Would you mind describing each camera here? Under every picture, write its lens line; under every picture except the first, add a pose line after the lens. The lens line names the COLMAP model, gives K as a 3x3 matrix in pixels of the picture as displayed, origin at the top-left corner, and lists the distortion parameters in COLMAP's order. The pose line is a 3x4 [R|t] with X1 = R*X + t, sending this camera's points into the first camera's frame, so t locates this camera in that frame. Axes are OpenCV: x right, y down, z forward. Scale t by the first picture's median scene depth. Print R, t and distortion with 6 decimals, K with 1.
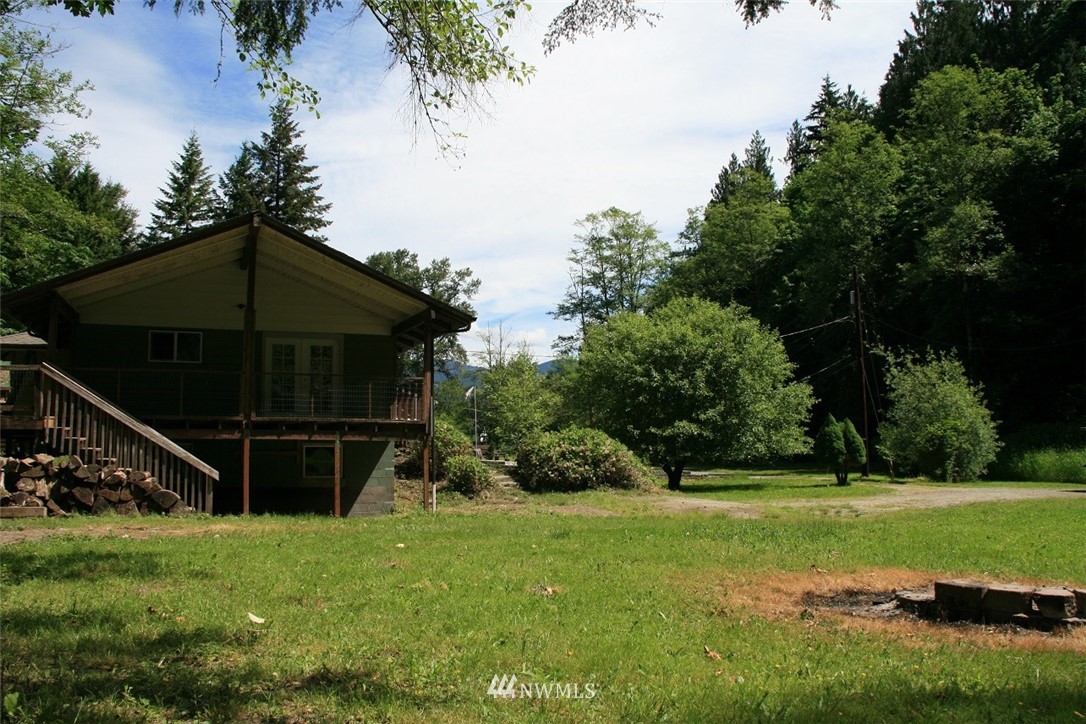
lens RADIAL K [[973.0, 0, 543.0], [0, 973.0, 362.0], [0, 0, 1]] dist [-0.096443, 0.007207]
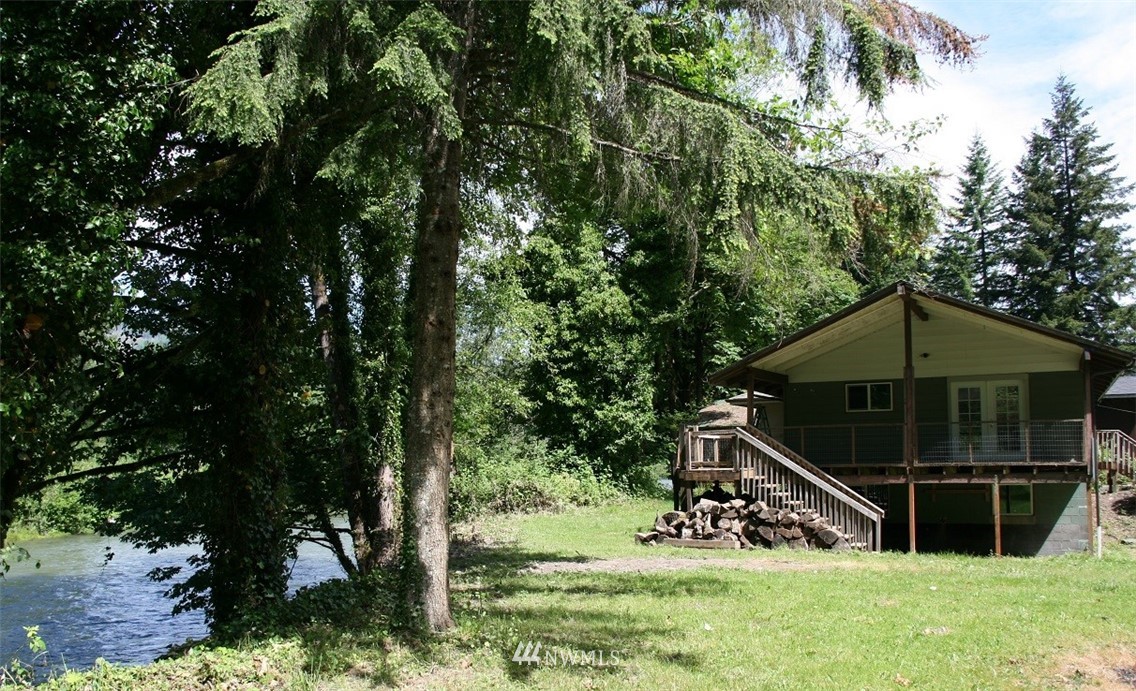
lens RADIAL K [[1320.6, 0, 568.0], [0, 1320.6, 345.5], [0, 0, 1]] dist [-0.008210, -0.344317]
pose [[0.679629, -0.062847, -0.730859, 0.530436], [0.079427, 0.996770, -0.011853, -0.089953], [0.729243, -0.049994, 0.682426, -0.316543]]
